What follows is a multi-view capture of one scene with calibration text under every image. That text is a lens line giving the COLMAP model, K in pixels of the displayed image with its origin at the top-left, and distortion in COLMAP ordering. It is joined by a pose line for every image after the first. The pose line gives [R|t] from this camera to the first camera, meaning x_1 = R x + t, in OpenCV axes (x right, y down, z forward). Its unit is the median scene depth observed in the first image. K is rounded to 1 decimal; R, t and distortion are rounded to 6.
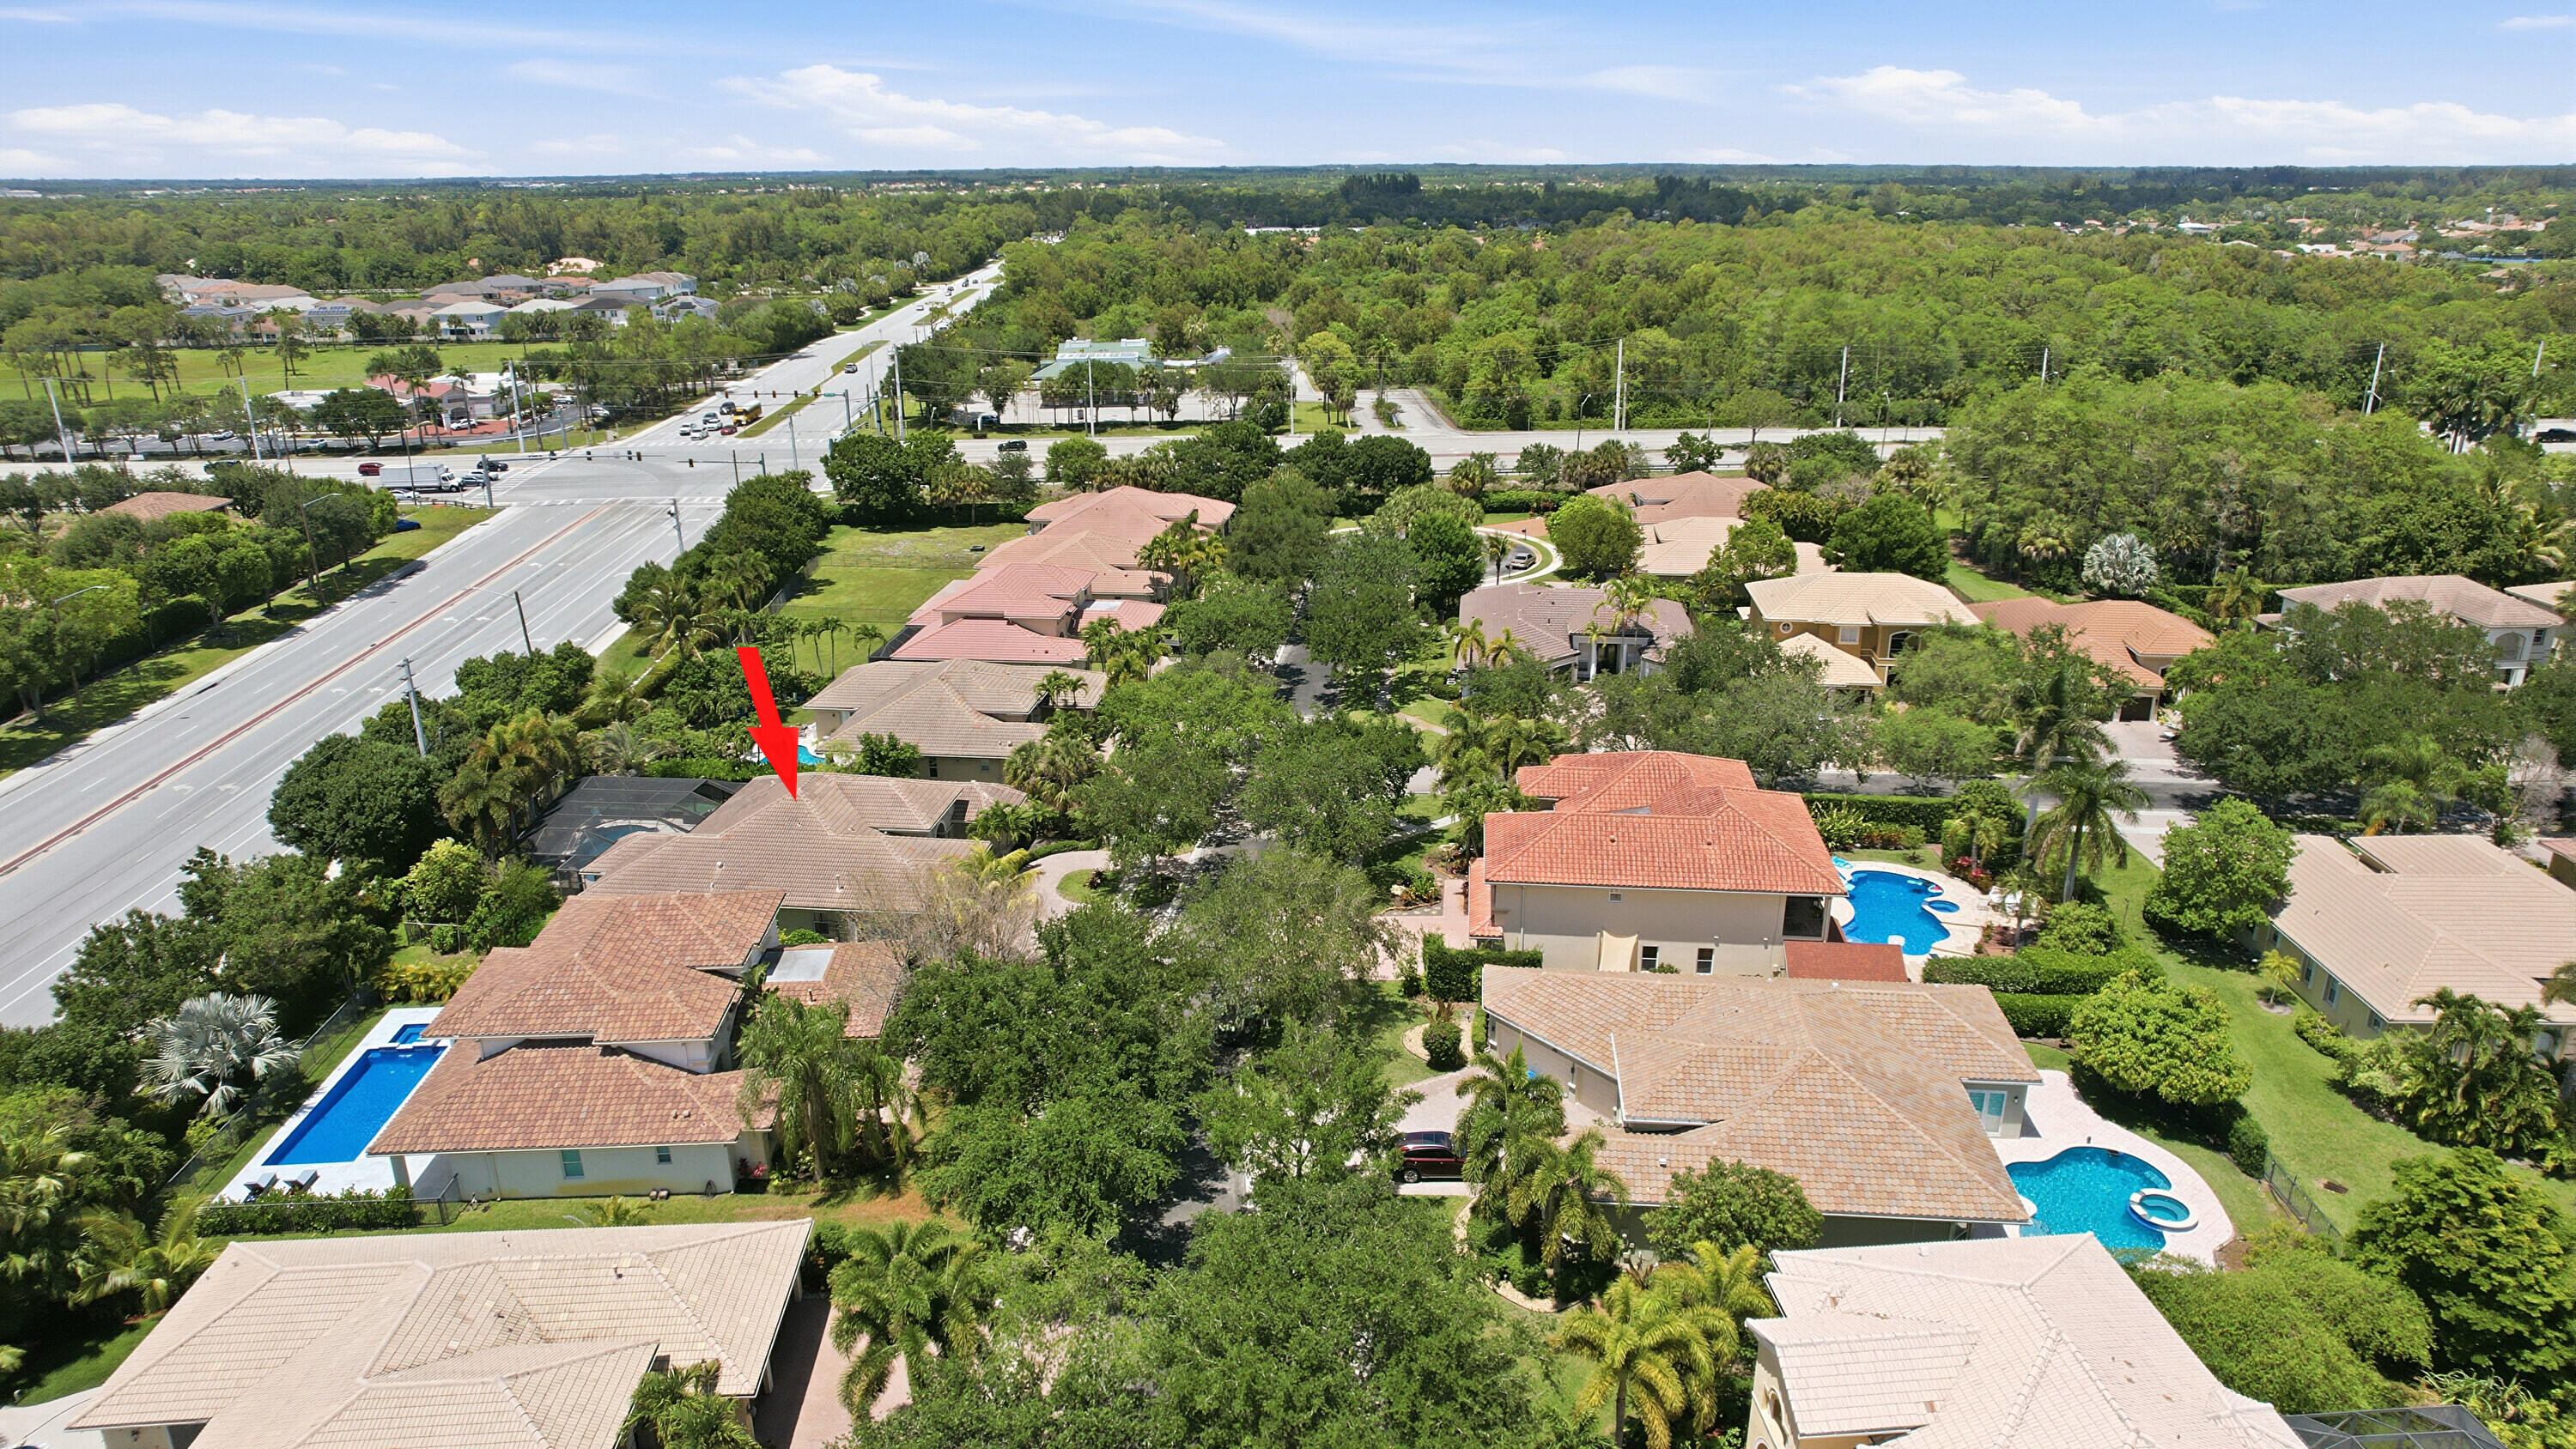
lens RADIAL K [[1647.7, 0, 1299.1], [0, 1647.7, 726.2], [0, 0, 1]] dist [-0.077443, 0.076190]
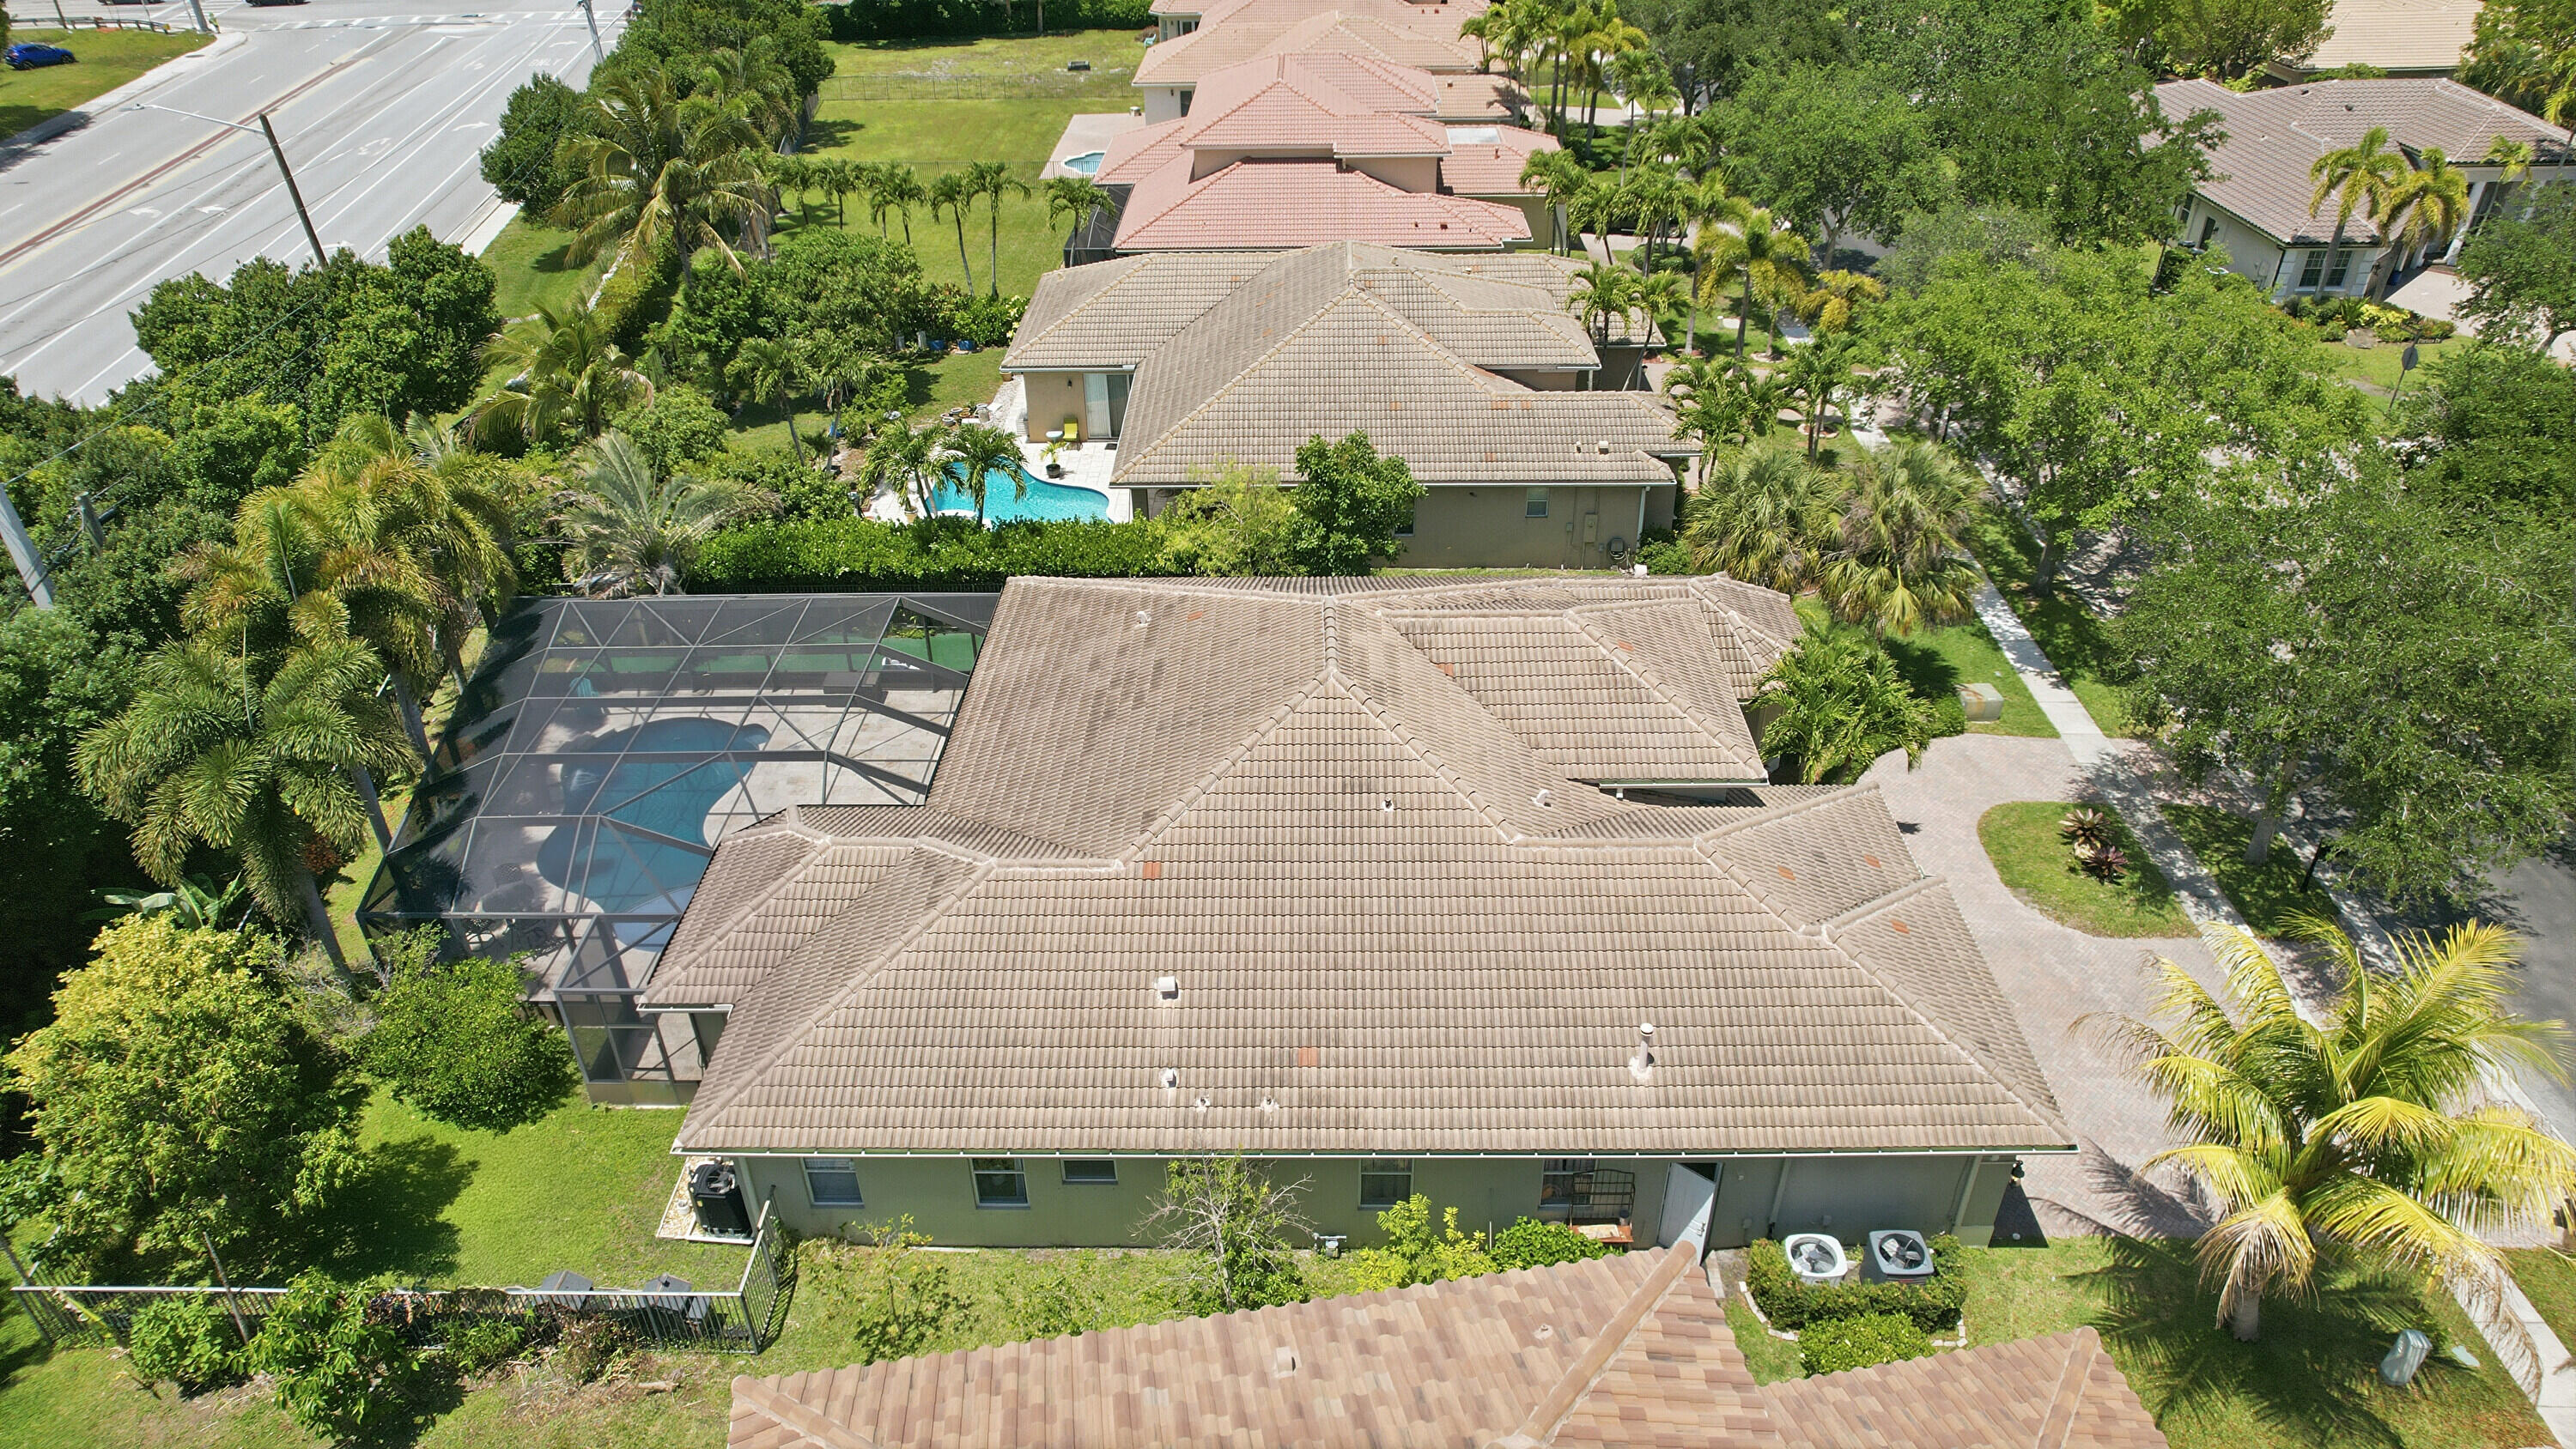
lens RADIAL K [[1647.7, 0, 1299.1], [0, 1647.7, 726.2], [0, 0, 1]] dist [-0.077443, 0.076190]
pose [[0.995192, -0.055913, 0.080421, -0.274184], [0.035551, 0.971263, 0.235339, -0.019210], [-0.091268, -0.231349, 0.968580, 0.569138]]
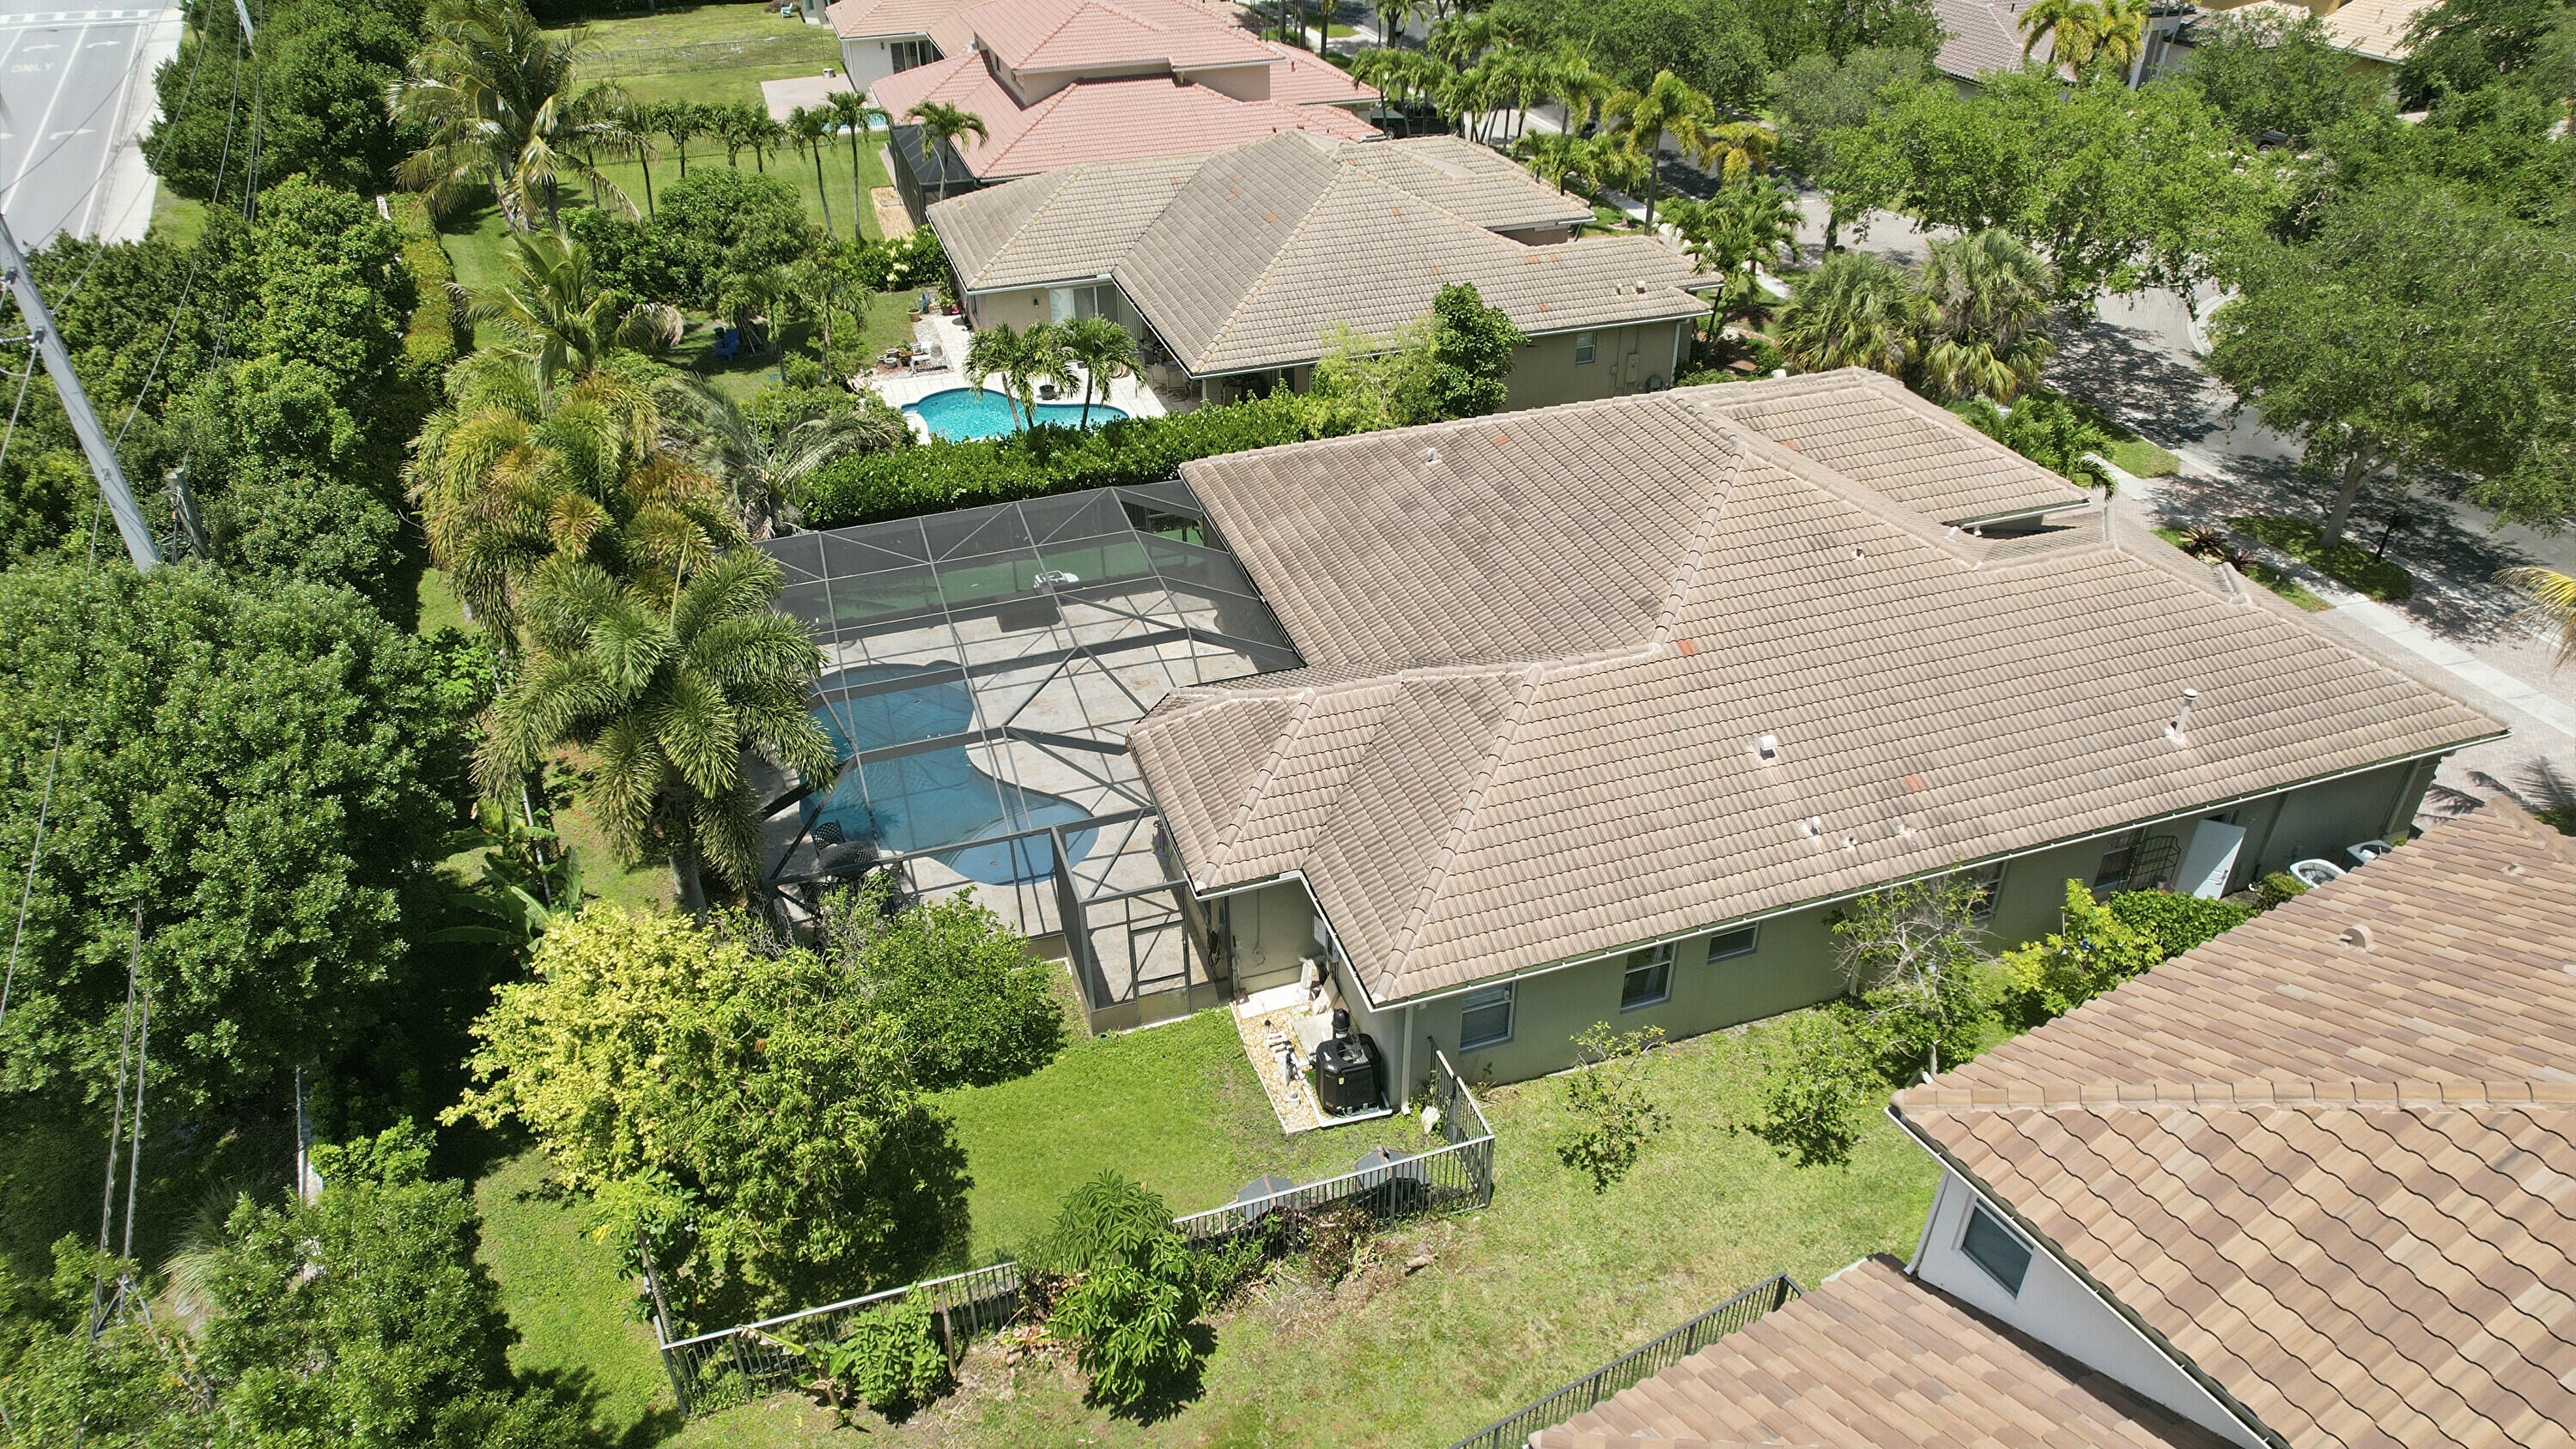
lens RADIAL K [[1647.7, 0, 1299.1], [0, 1647.7, 726.2], [0, 0, 1]] dist [-0.077443, 0.076190]
pose [[0.908610, -0.226228, 0.351067, -0.409845], [0.137917, 0.955960, 0.259074, -0.002008], [-0.394216, -0.186979, 0.899796, 0.603945]]
